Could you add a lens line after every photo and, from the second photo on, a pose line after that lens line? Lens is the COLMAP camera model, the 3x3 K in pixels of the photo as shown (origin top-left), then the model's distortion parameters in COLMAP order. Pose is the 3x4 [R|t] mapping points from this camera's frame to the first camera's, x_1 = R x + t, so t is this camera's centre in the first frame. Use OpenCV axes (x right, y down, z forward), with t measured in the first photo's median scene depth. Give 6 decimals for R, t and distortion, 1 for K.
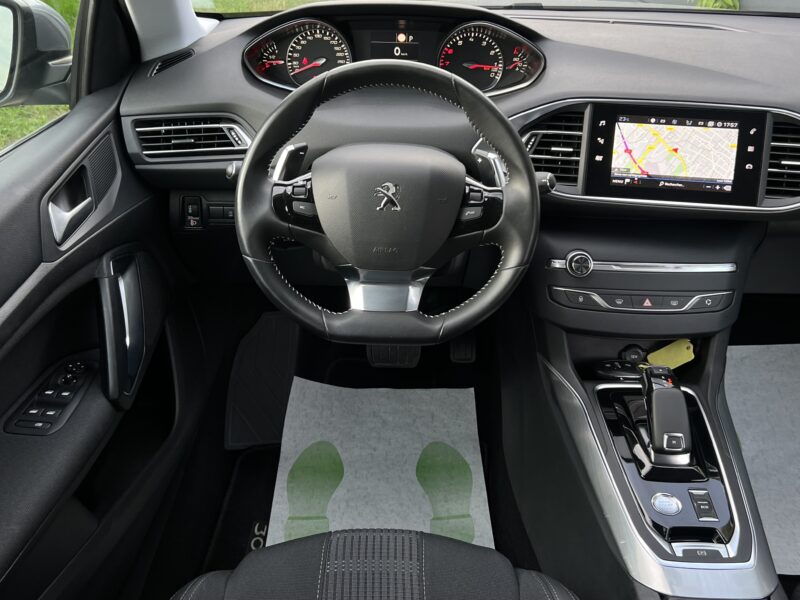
lens RADIAL K [[835.7, 0, 400.0], [0, 835.7, 300.0], [0, 0, 1]] dist [0.084946, -0.243204]
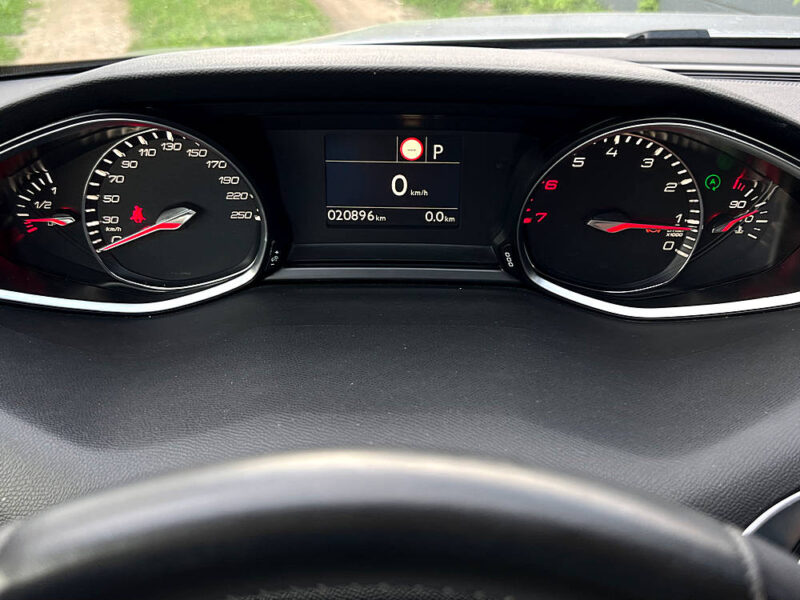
lens RADIAL K [[915.9, 0, 394.8], [0, 915.9, 299.9], [0, 0, 1]] dist [0.093432, -0.322687]
pose [[0.999850, -0.013367, 0.011025, -0.010985], [0.013688, 0.999469, -0.029583, -0.262706], [-0.010624, 0.029730, 0.999502, 0.684460]]
